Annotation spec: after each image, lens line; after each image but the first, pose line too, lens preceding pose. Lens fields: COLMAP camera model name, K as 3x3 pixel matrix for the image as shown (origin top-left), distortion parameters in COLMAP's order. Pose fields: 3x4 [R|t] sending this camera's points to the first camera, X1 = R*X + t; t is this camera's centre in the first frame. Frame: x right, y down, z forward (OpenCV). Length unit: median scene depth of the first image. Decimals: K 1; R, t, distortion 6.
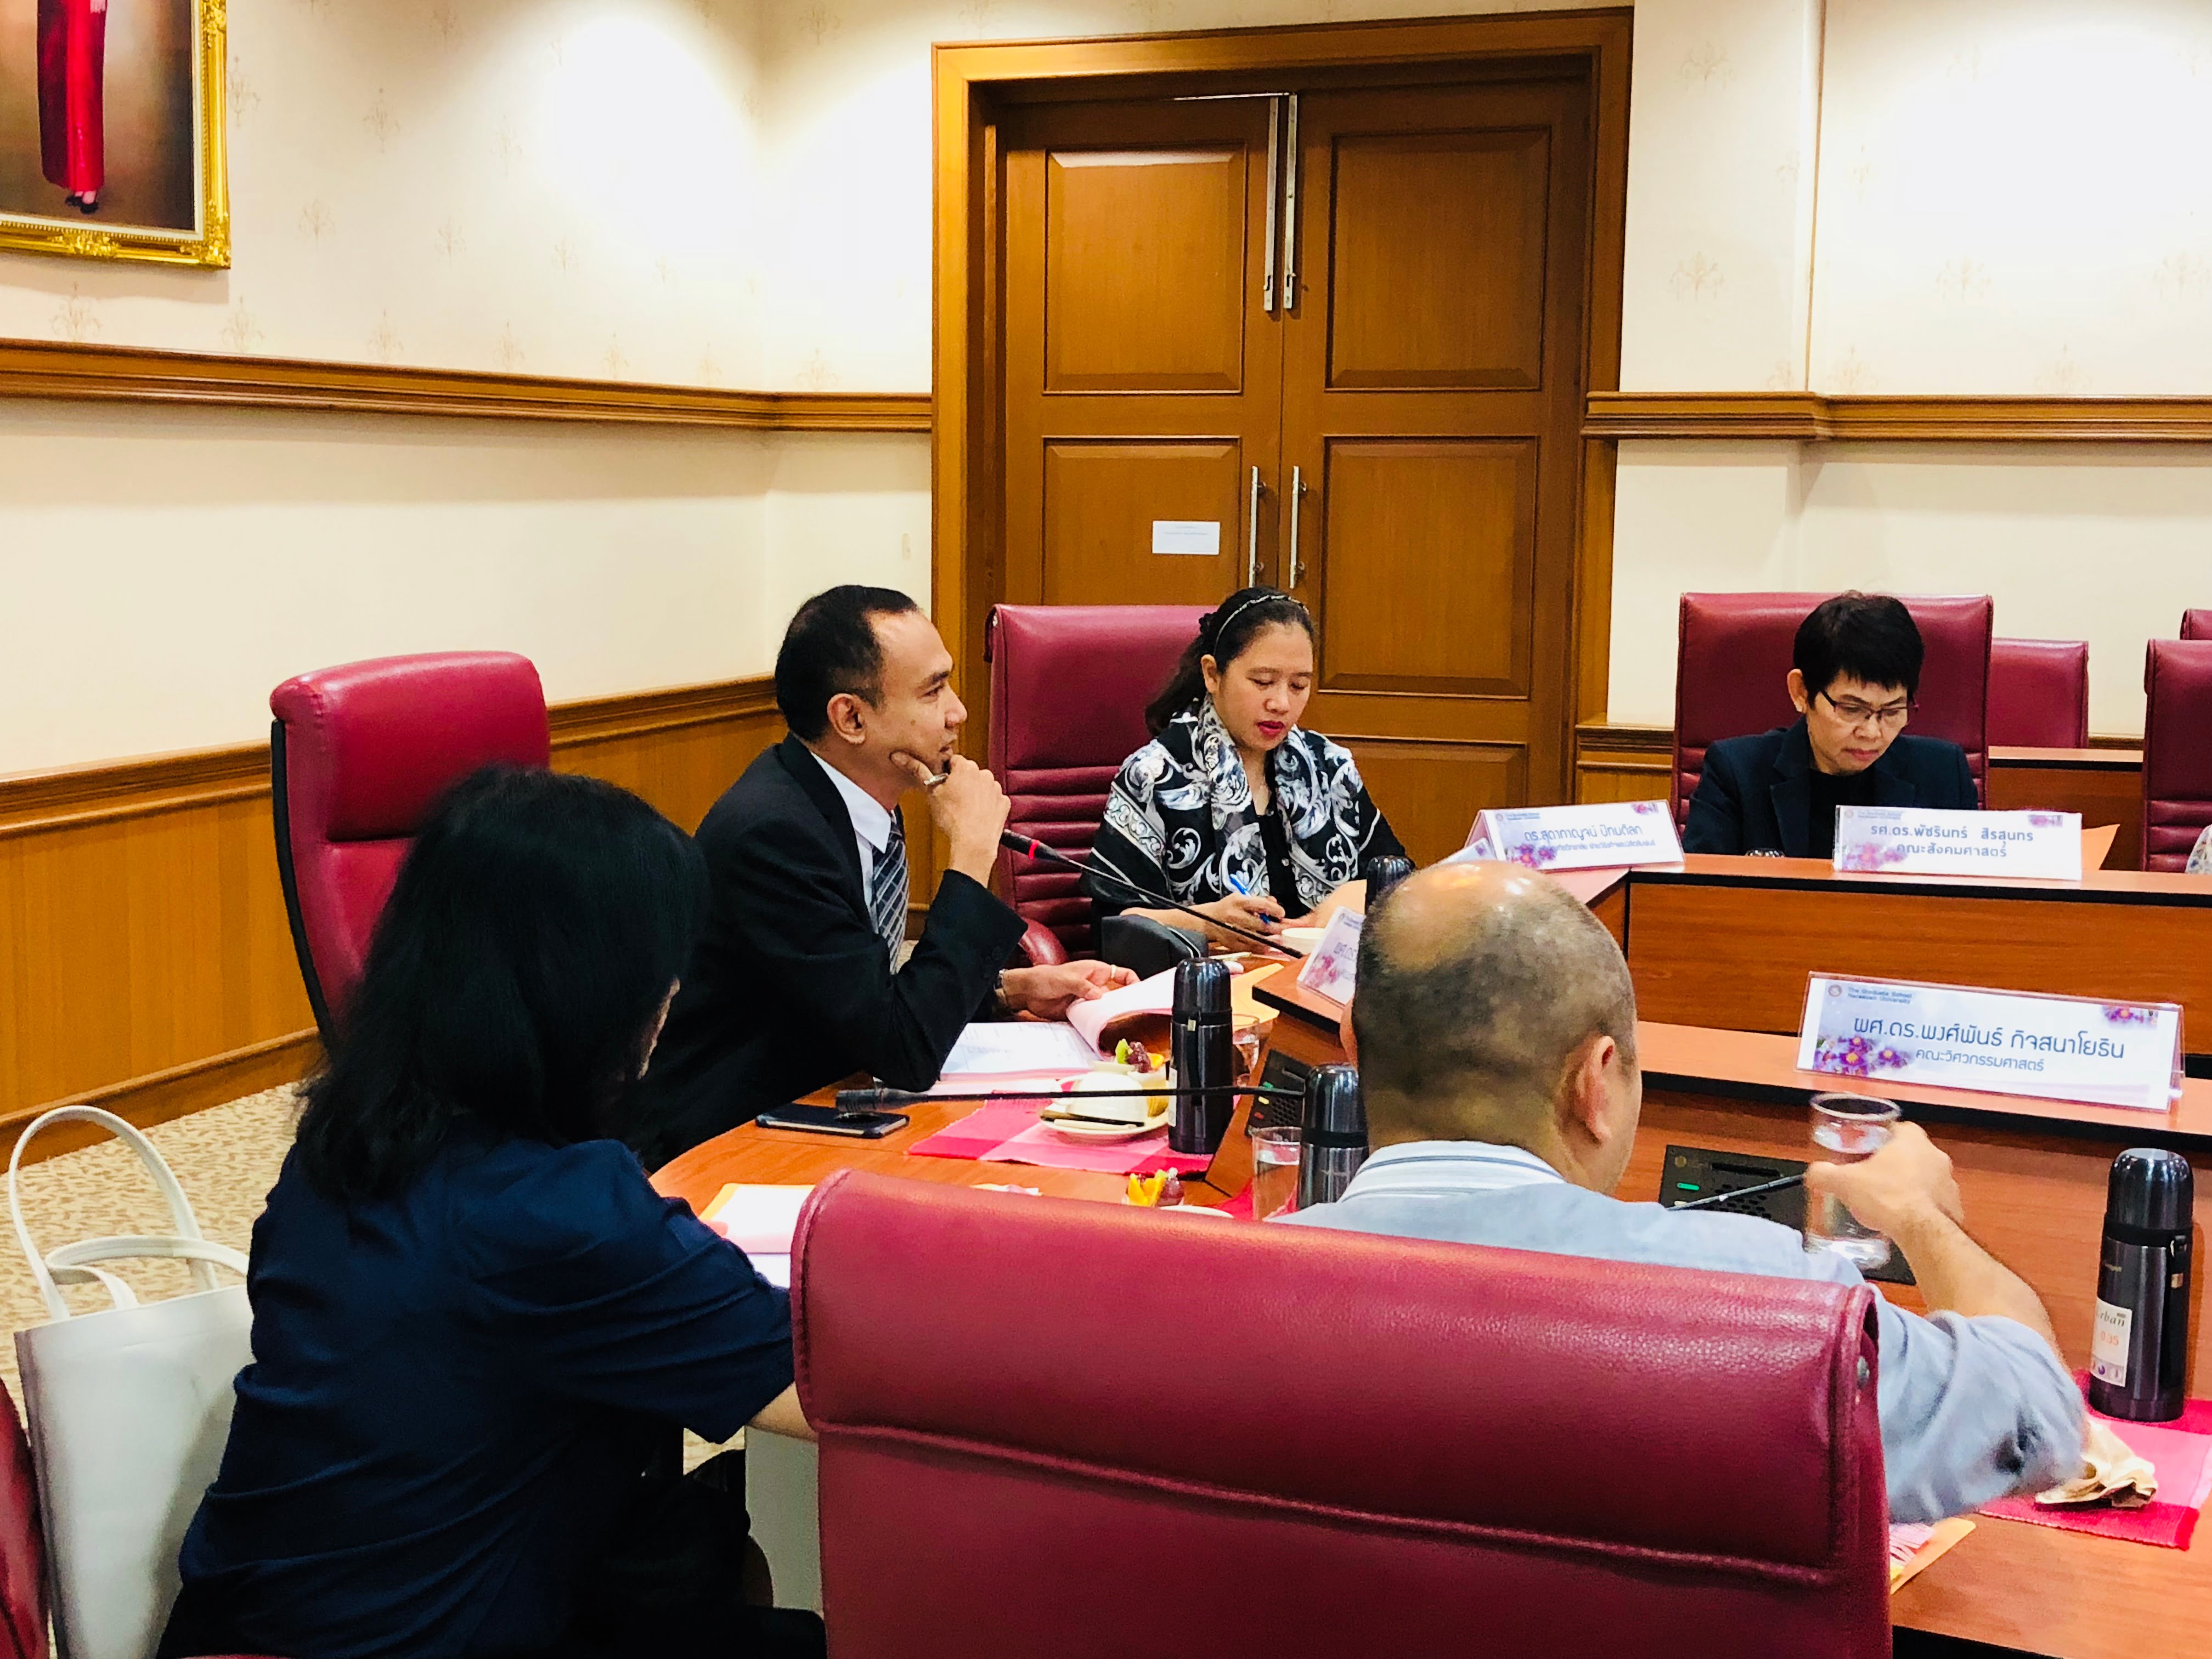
lens RADIAL K [[2792.8, 0, 1106.0], [0, 2792.8, 829.5], [0, 0, 1]] dist [0.183529, -0.602469]
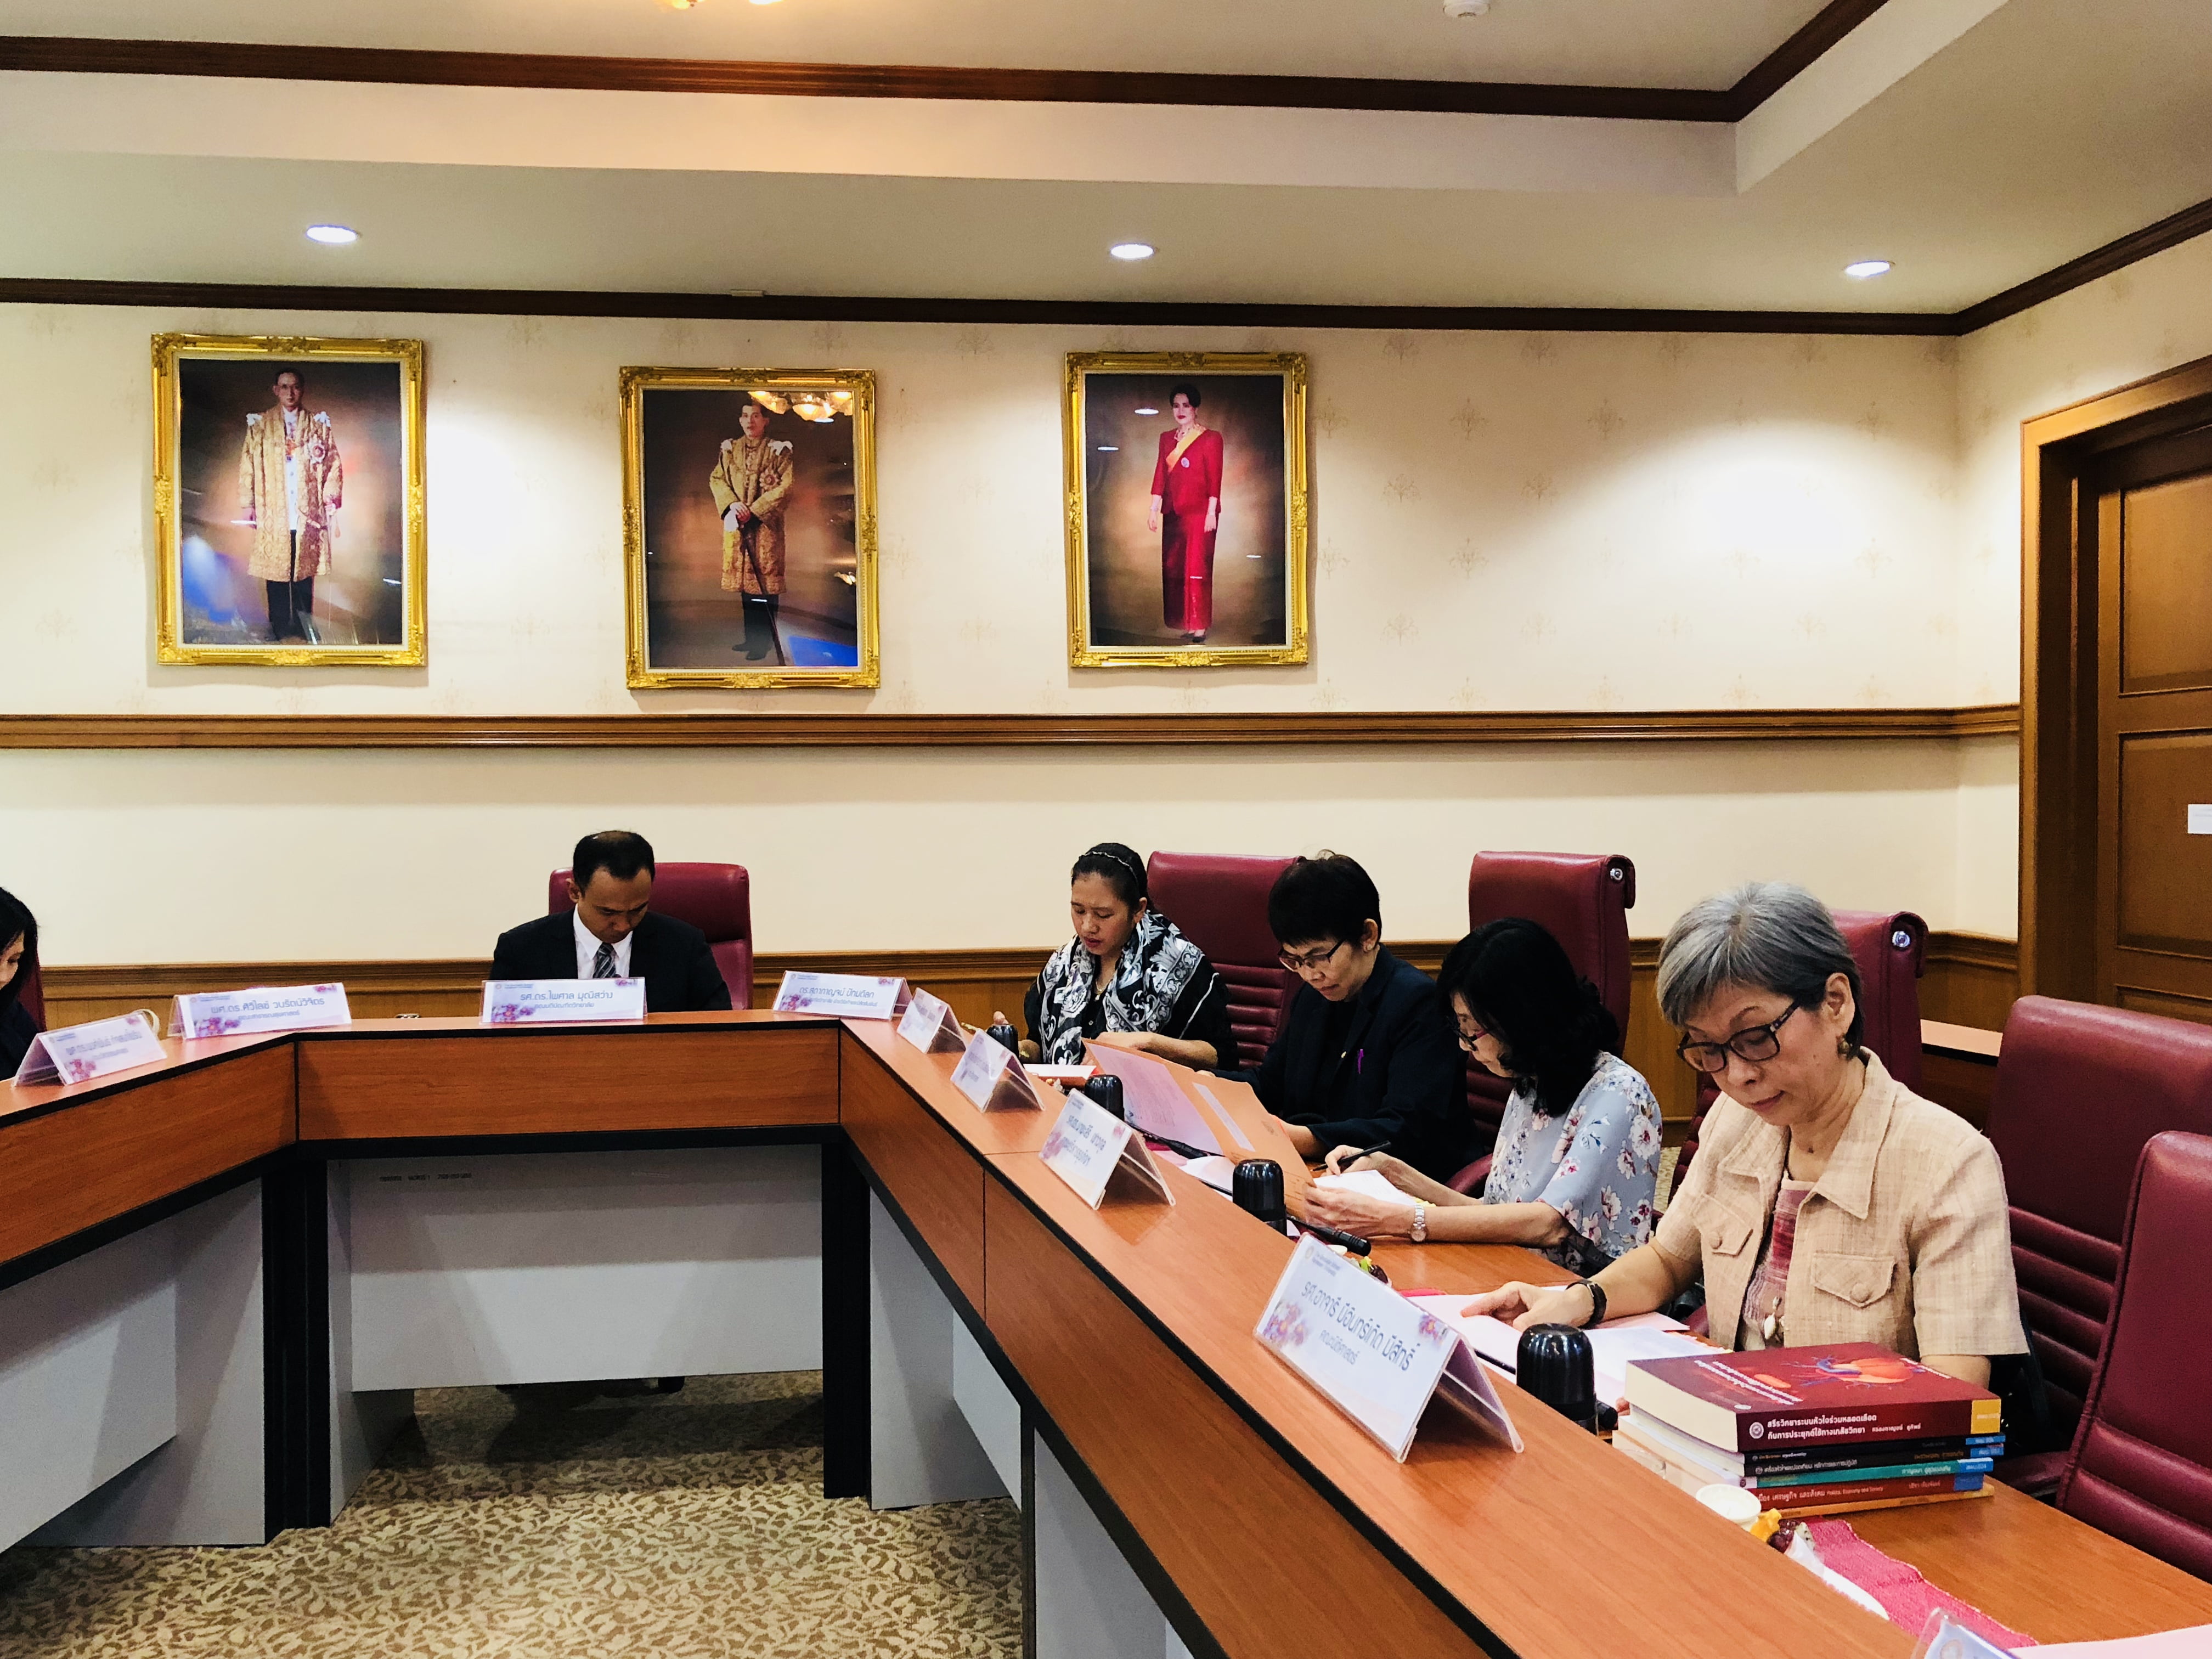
lens RADIAL K [[1948.3, 0, 1106.0], [0, 1948.3, 829.5], [0, 0, 1]] dist [0.000565, 0.017453]
pose [[0.447983, 0.002395, -0.894039, 1.136659], [-0.095787, 0.994369, -0.045333, -0.058564], [0.888896, 0.105946, 0.445690, 0.641893]]
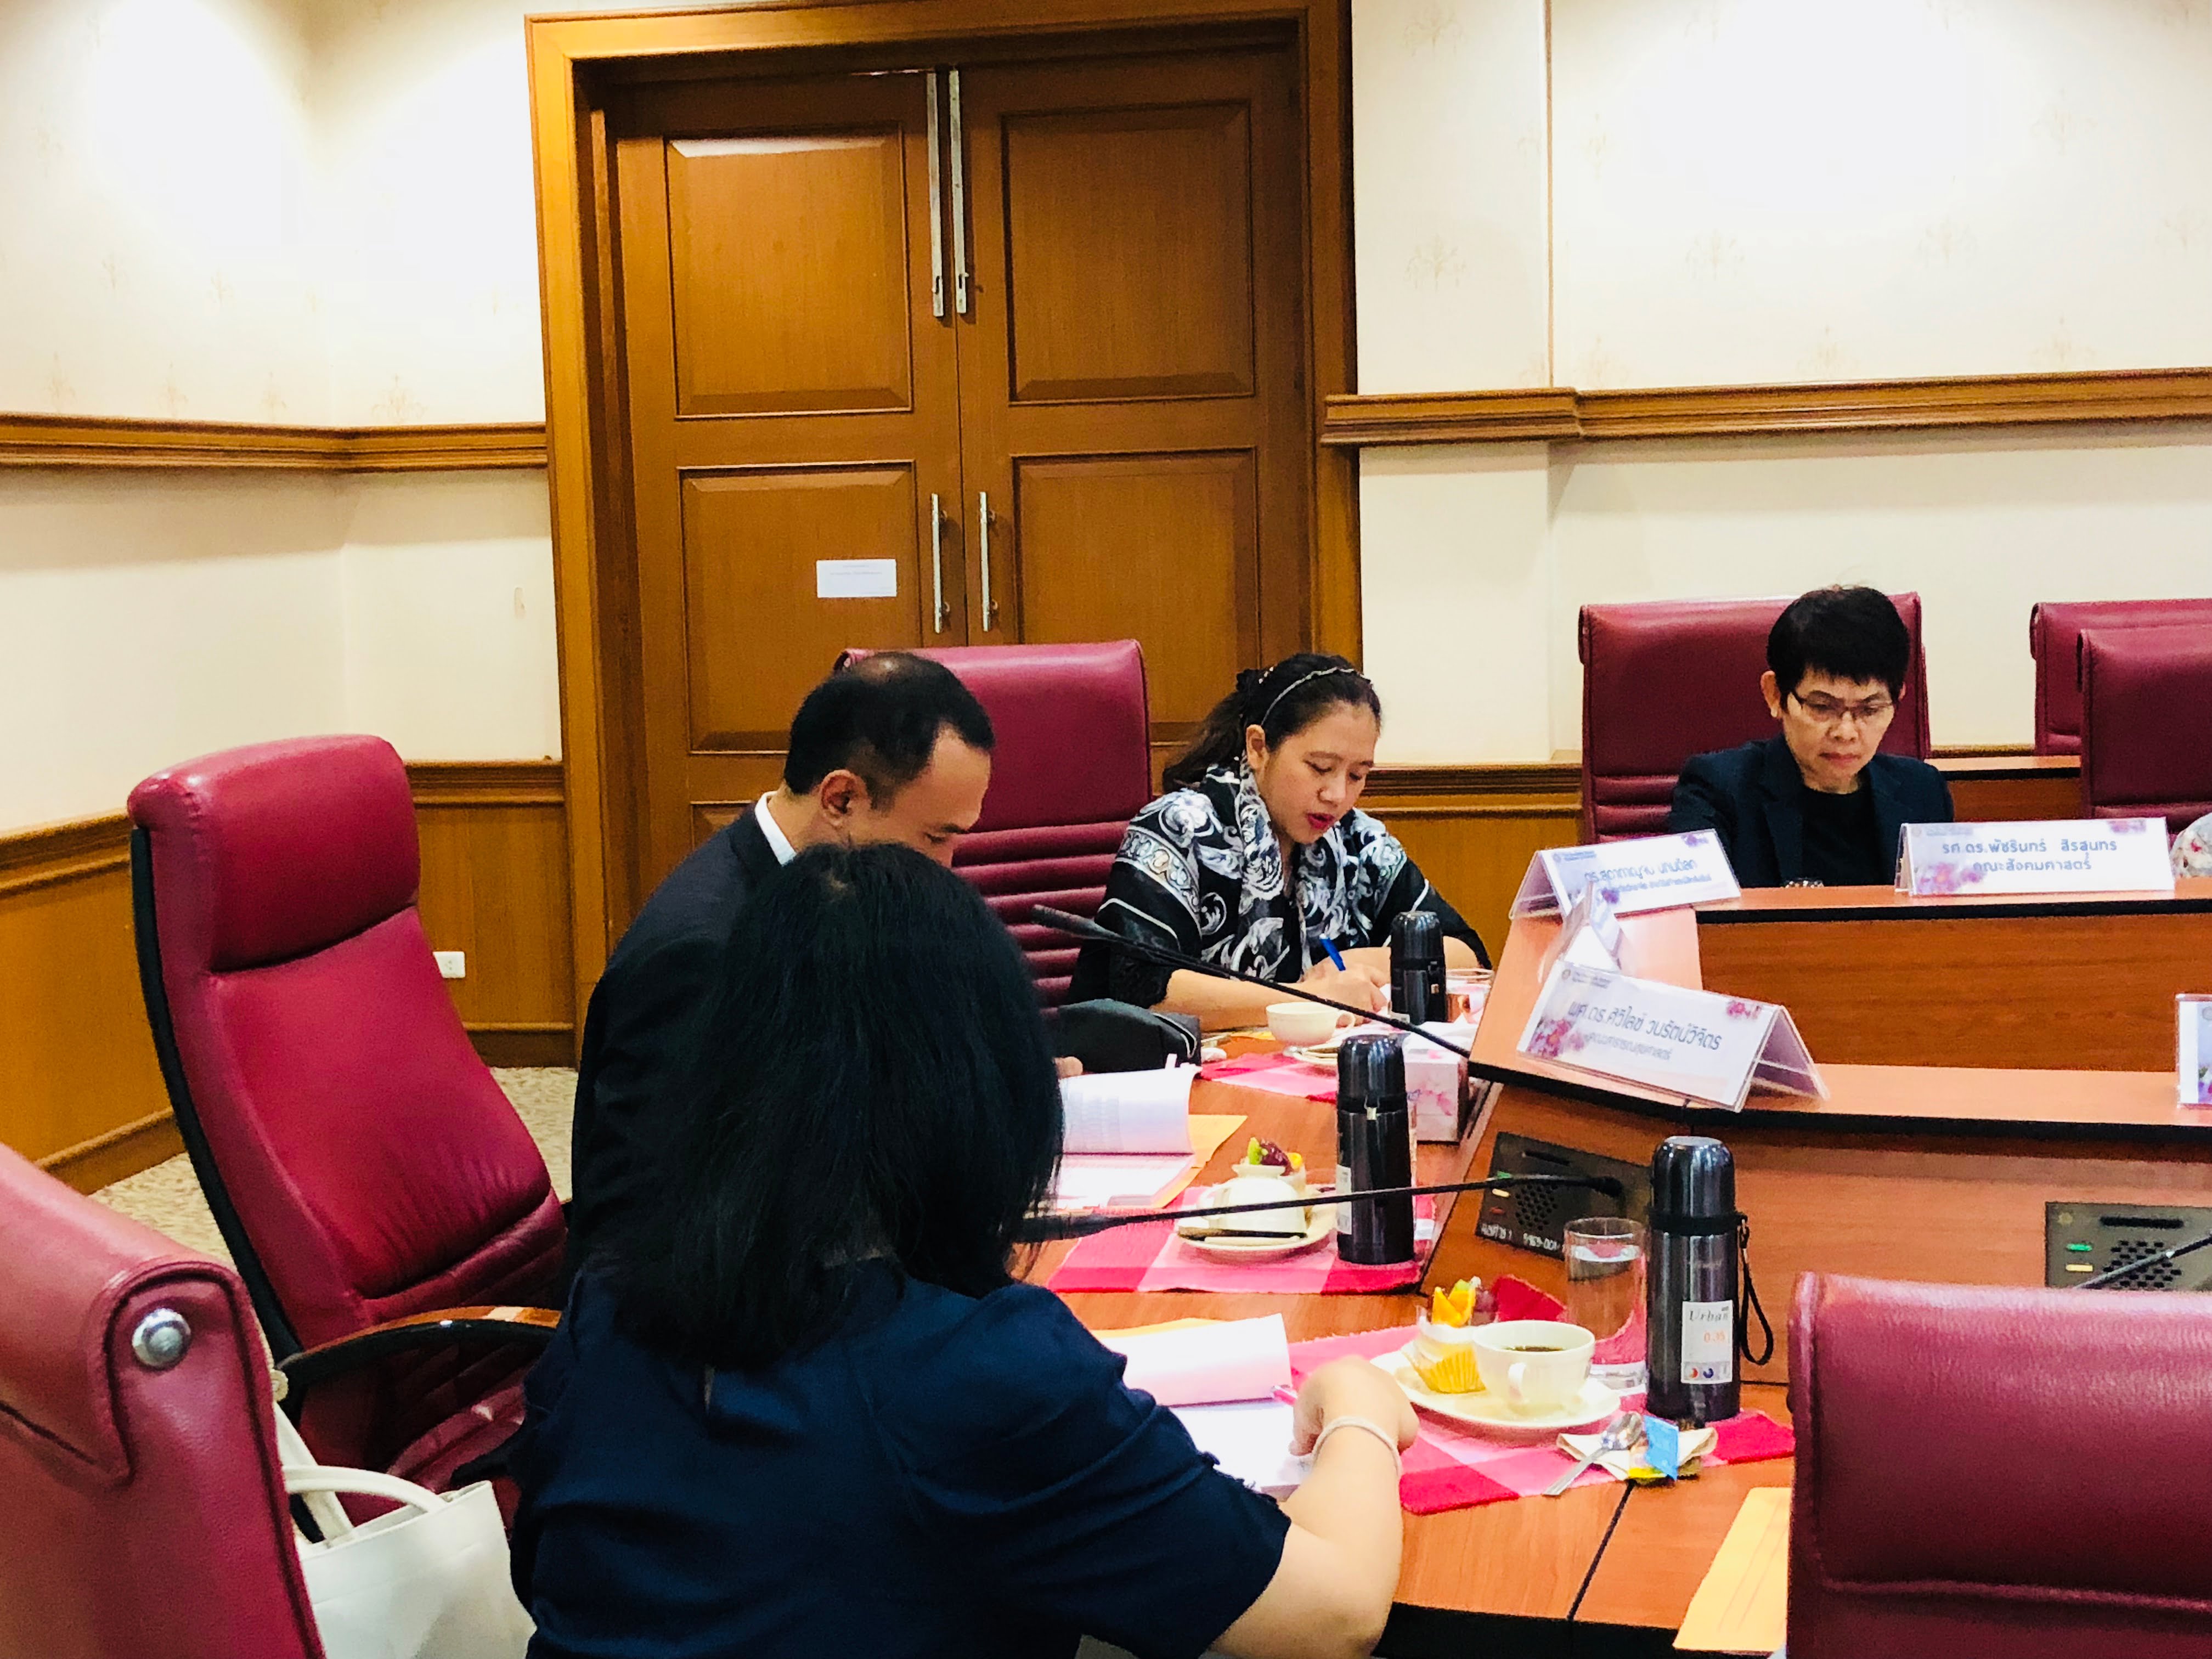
lens RADIAL K [[3185.7, 0, 1106.0], [0, 3185.7, 829.5], [0, 0, 1]] dist [0.216500, -0.930143]
pose [[0.982698, -0.058126, 0.175859, -0.164561], [0.063005, 0.997764, -0.022283, 0.000079], [-0.174171, 0.032977, 0.984163, 0.037632]]
